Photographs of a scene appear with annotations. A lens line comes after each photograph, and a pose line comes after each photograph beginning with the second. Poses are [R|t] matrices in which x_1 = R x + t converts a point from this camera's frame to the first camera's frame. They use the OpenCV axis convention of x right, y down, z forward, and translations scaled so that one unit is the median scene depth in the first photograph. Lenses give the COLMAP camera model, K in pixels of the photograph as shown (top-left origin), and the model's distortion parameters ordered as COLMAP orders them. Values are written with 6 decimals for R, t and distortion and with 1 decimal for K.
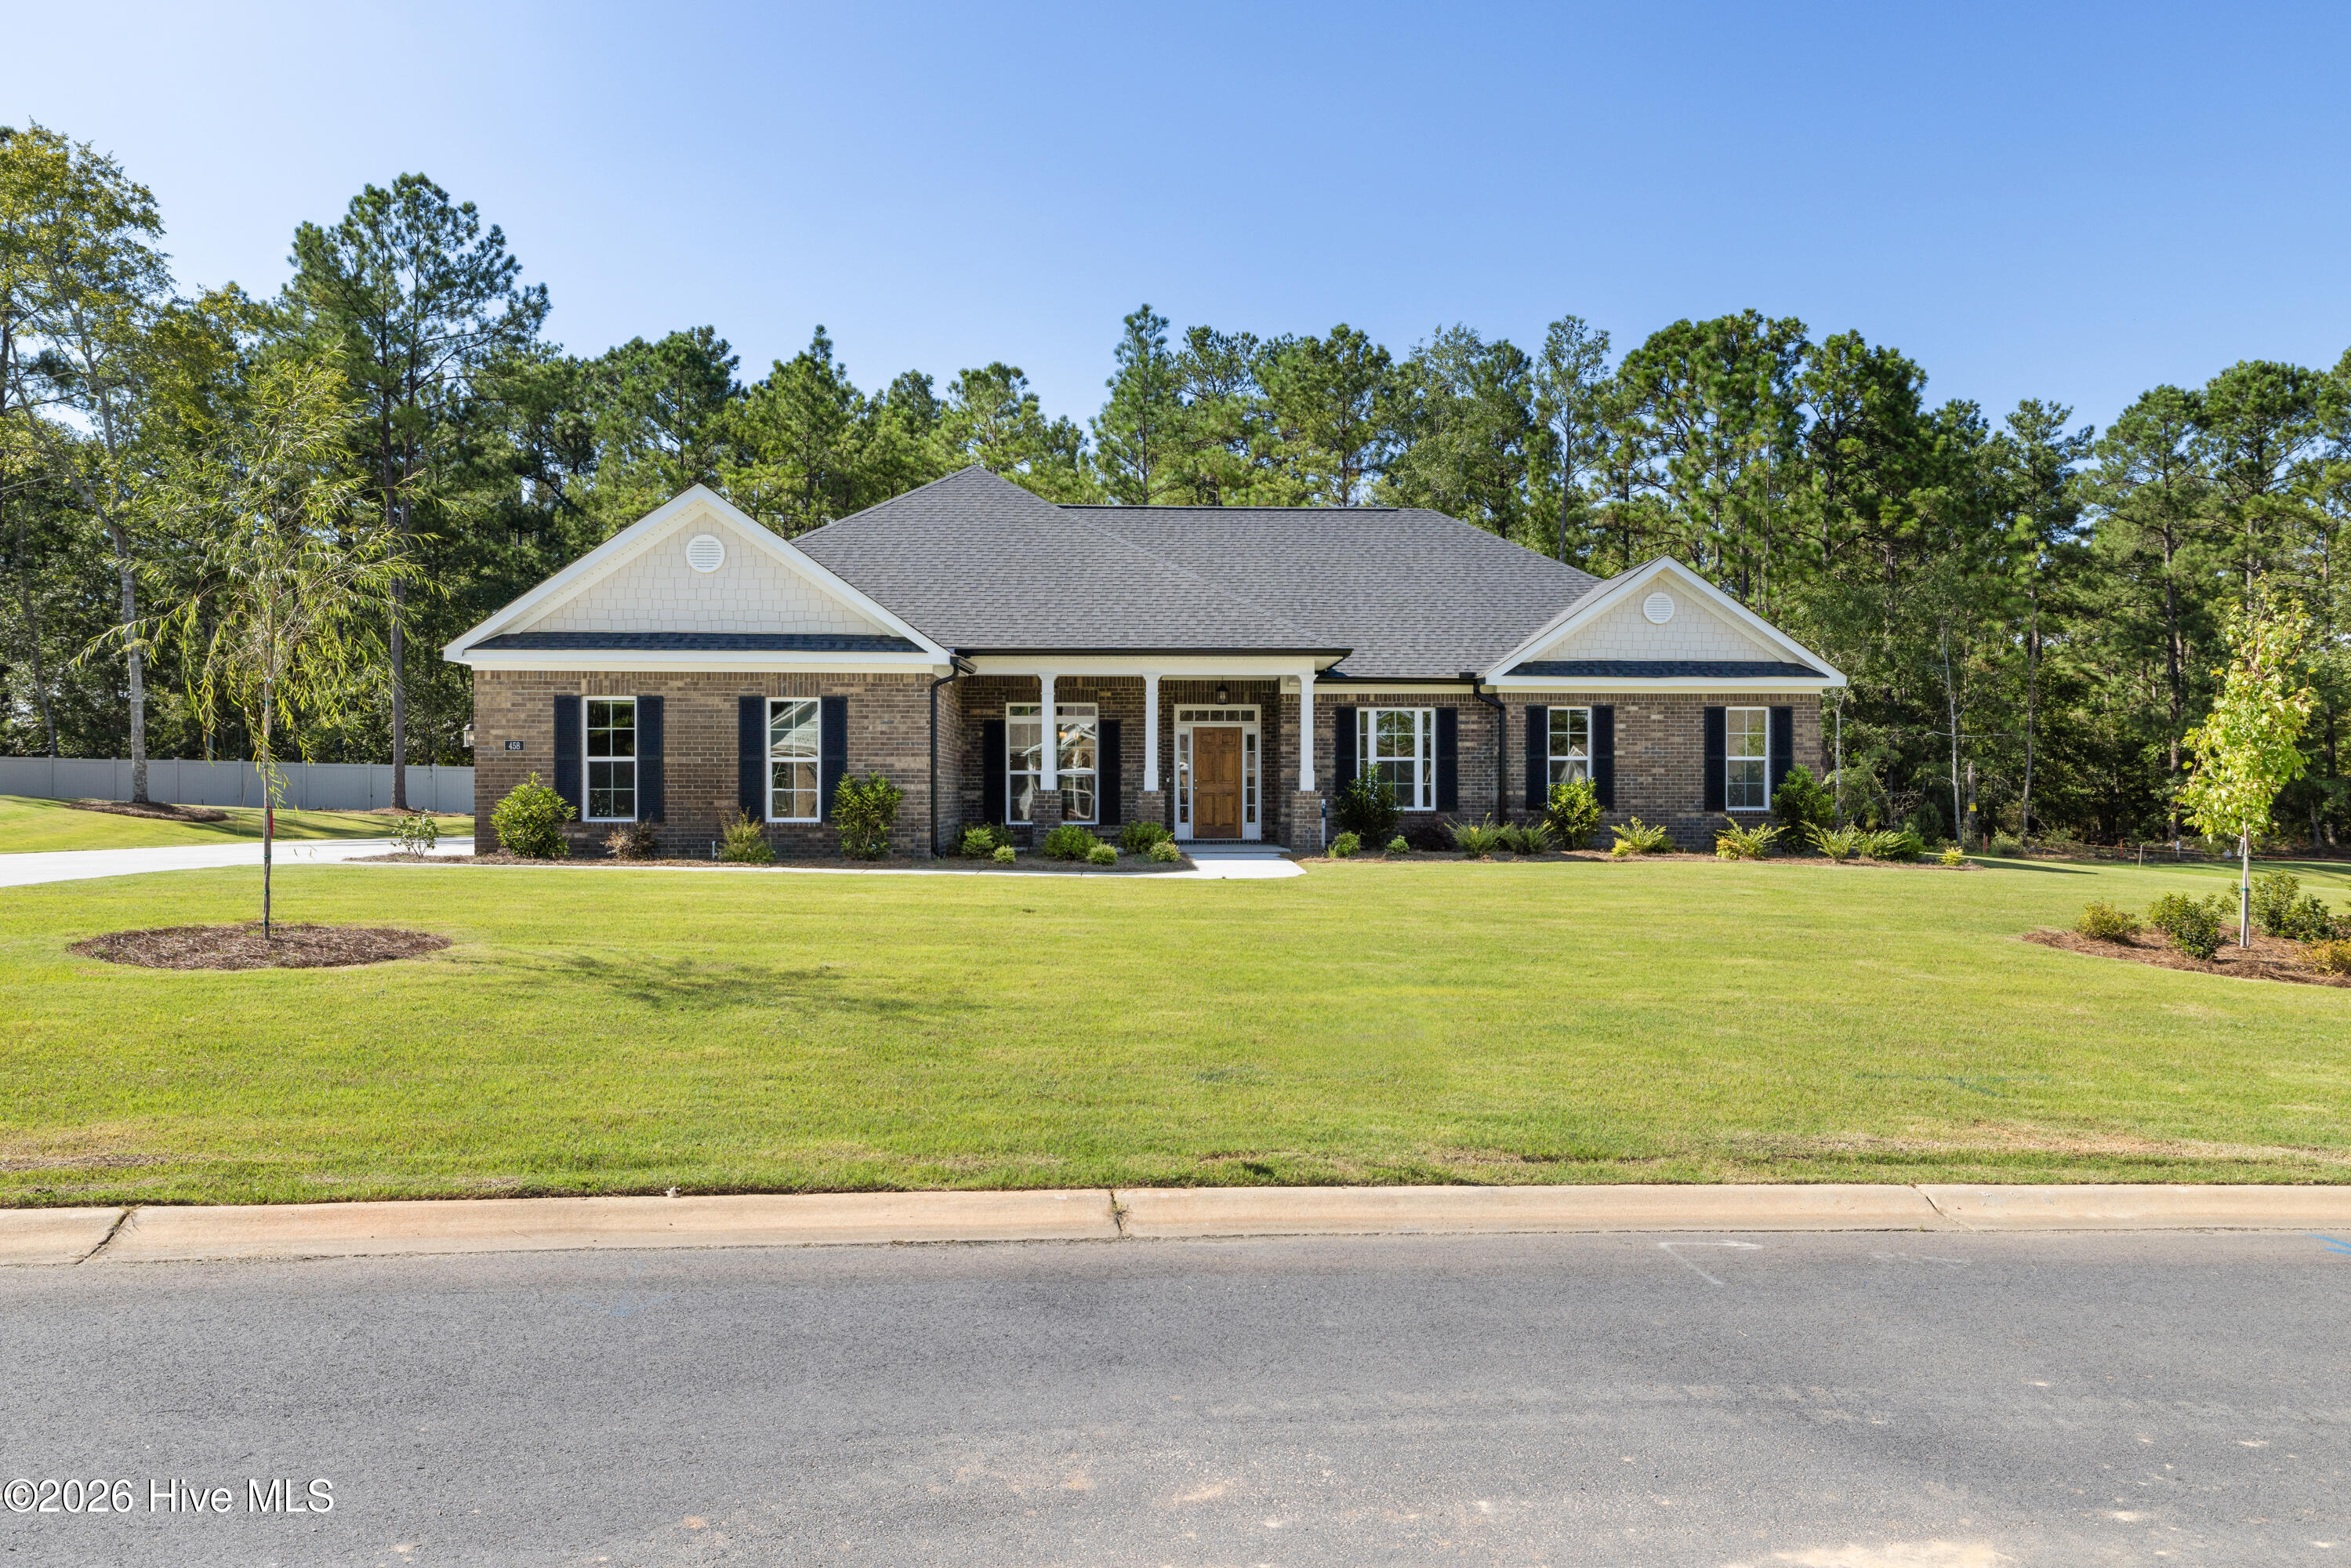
lens RADIAL K [[1652.7, 0, 1183.4], [0, 1652.7, 766.1], [0, 0, 1]] dist [0.030235, -0.027931]
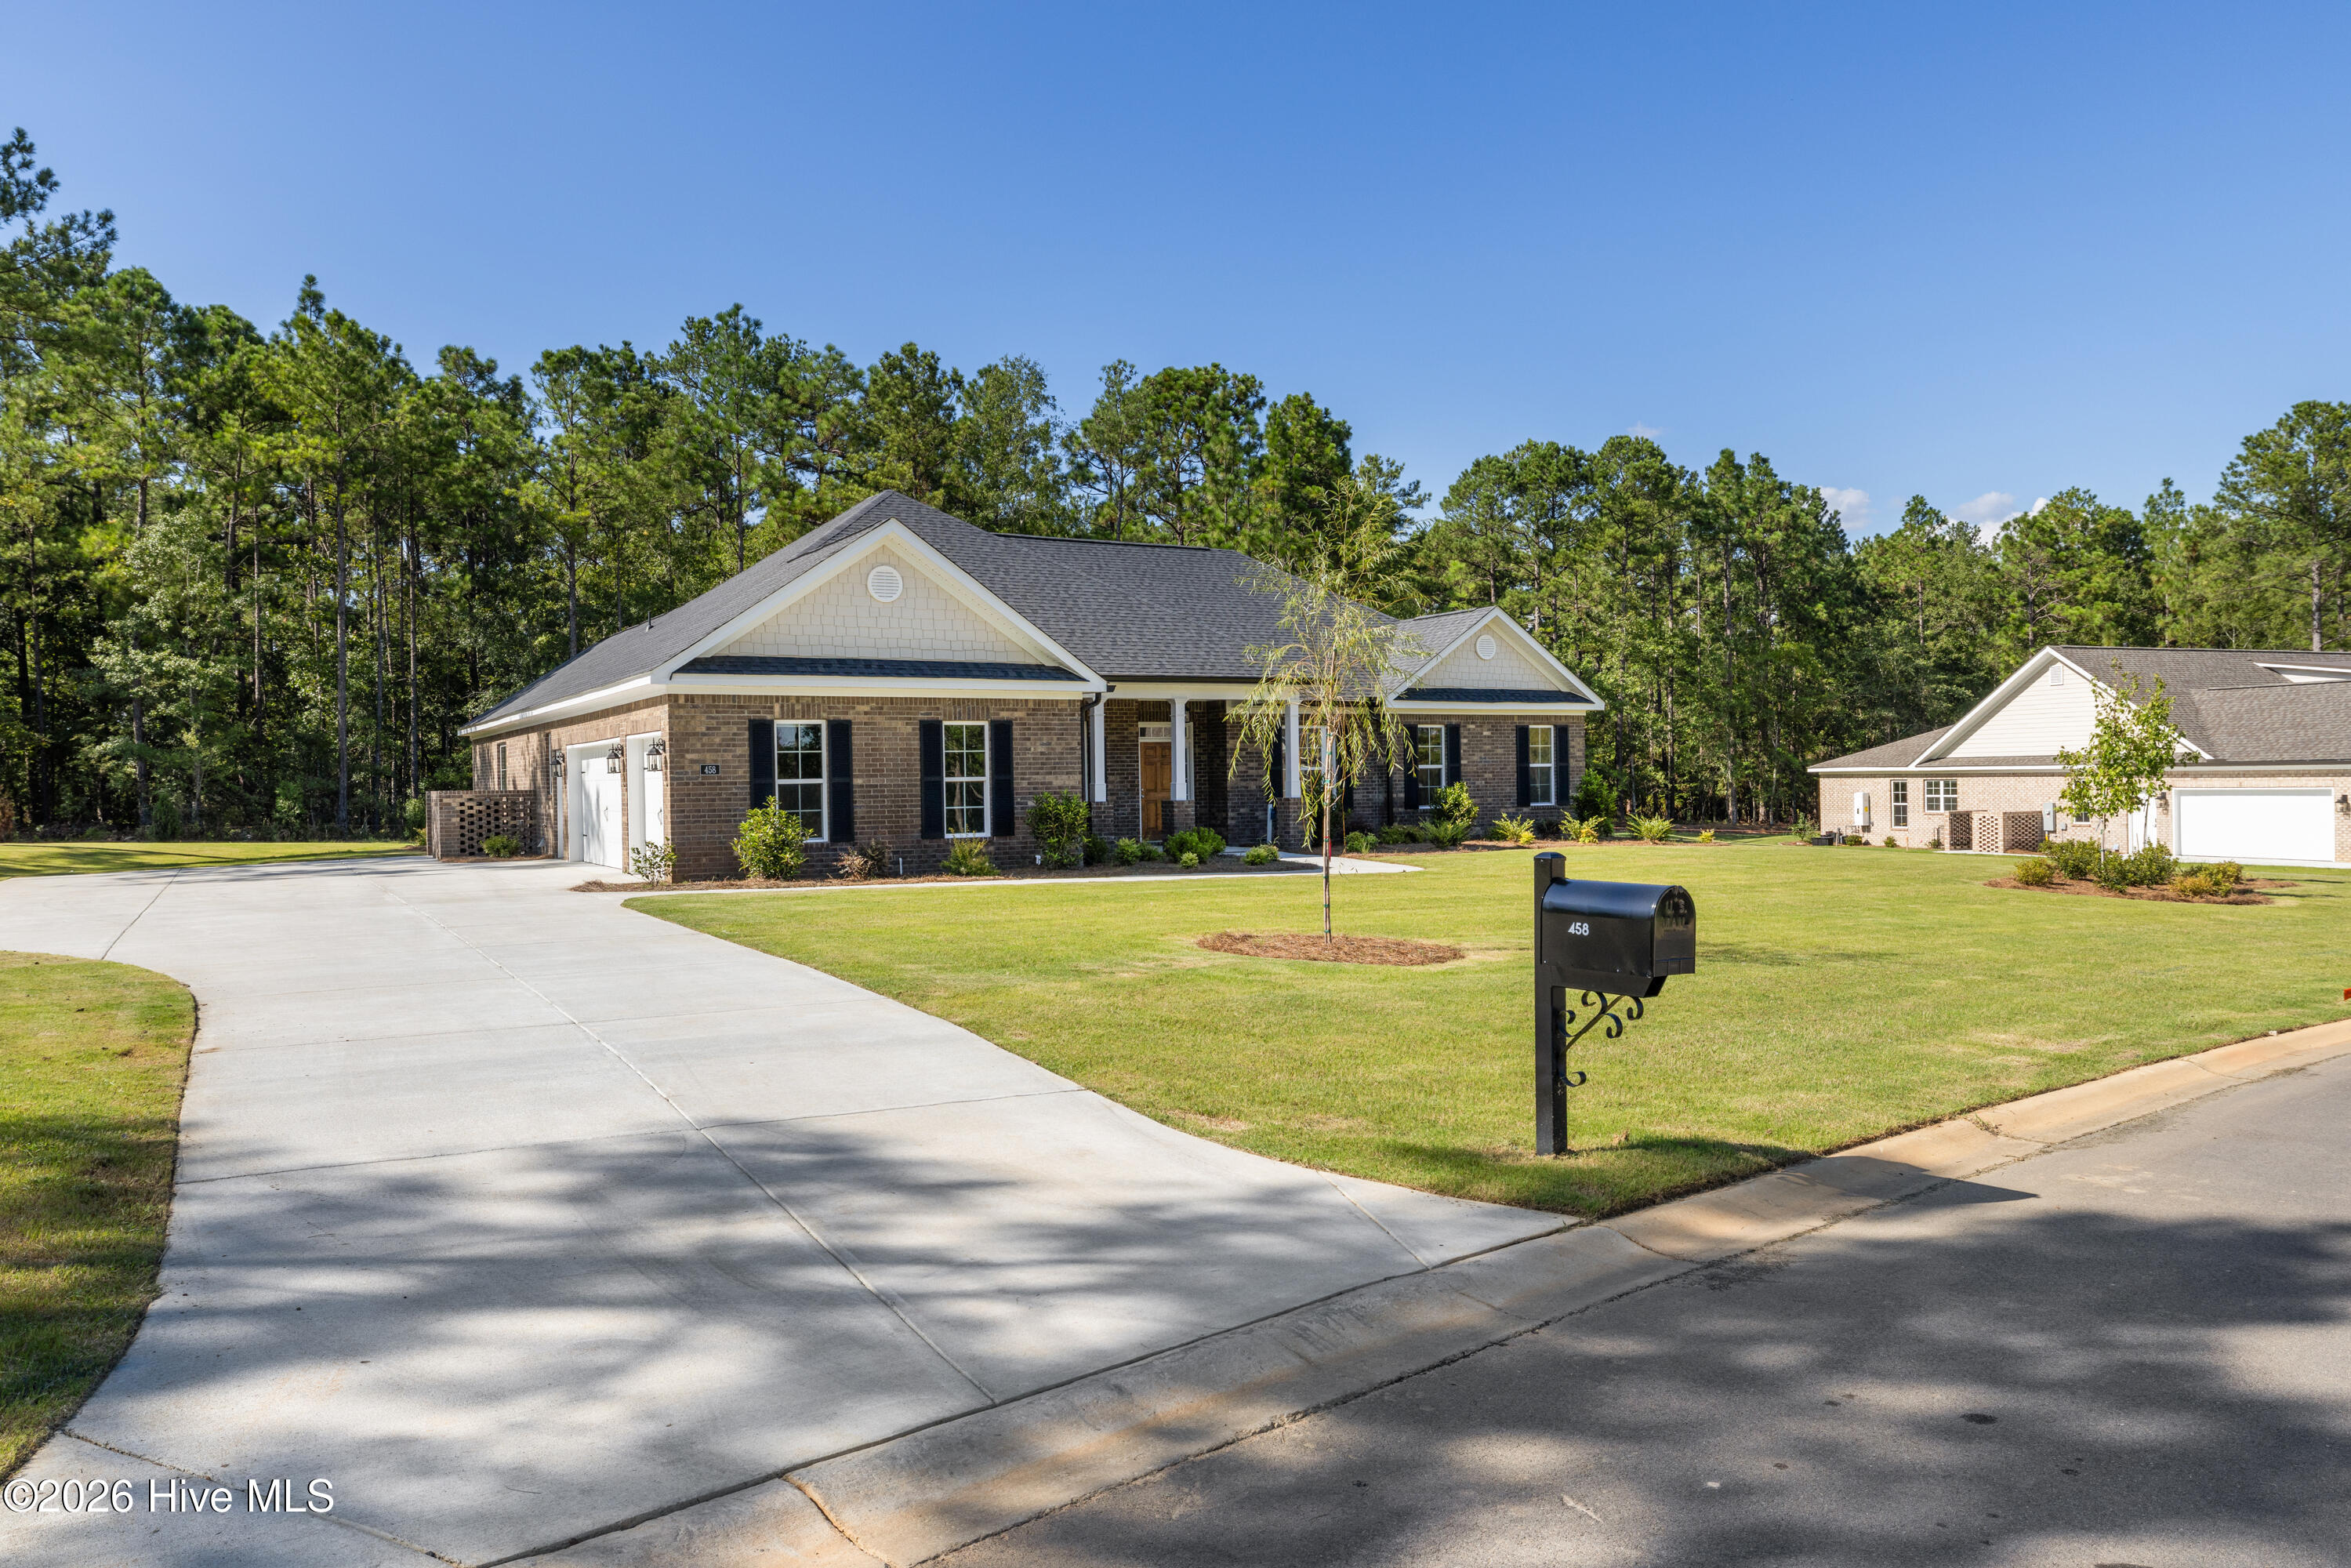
lens RADIAL K [[1652.7, 0, 1180.4], [0, 1652.7, 792.9], [0, 0, 1]] dist [0.030235, -0.027931]
pose [[0.887589, -0.018474, 0.460266, -0.503575], [0.008484, 0.999682, 0.023766, -0.016134], [-0.460559, -0.017190, 0.887463, -0.013032]]
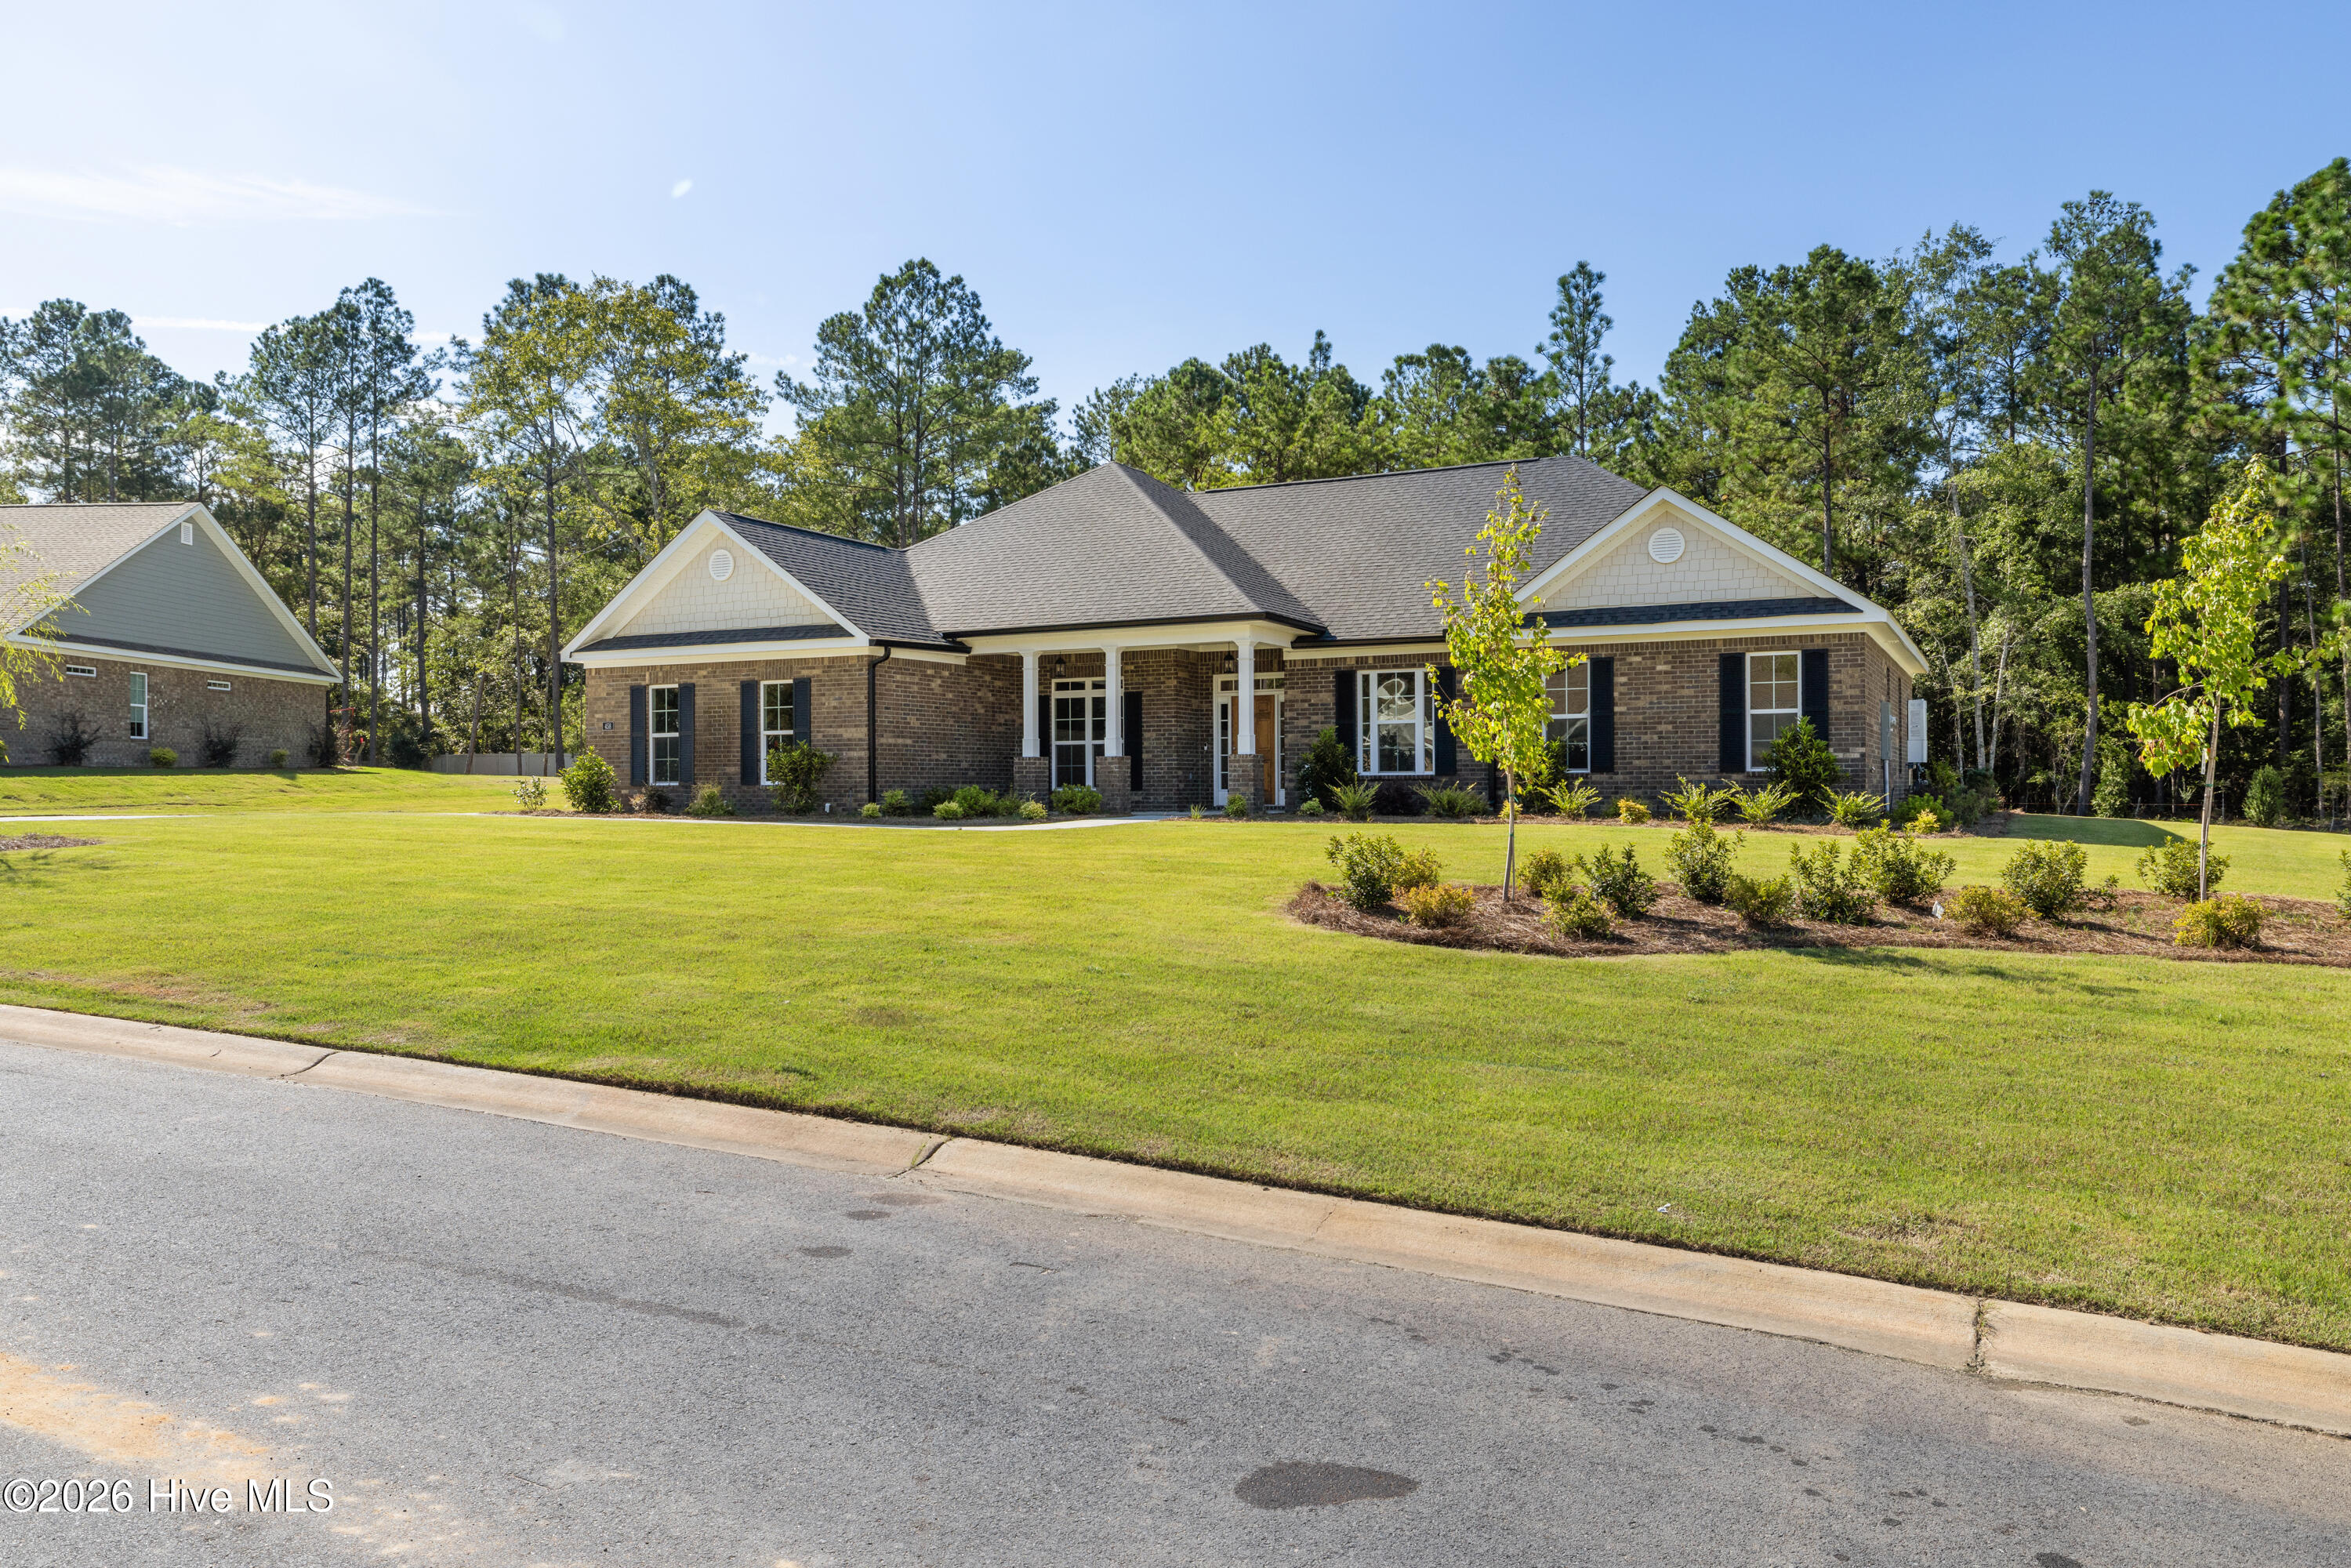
lens RADIAL K [[1652.7, 0, 1166.3], [0, 1652.7, 782.6], [0, 0, 1]] dist [0.030235, -0.027931]
pose [[0.865503, -0.006439, -0.500863, 0.501919], [0.013248, 0.999862, 0.010039, 0.019961], [0.500729, -0.015325, 0.865469, 0.089423]]
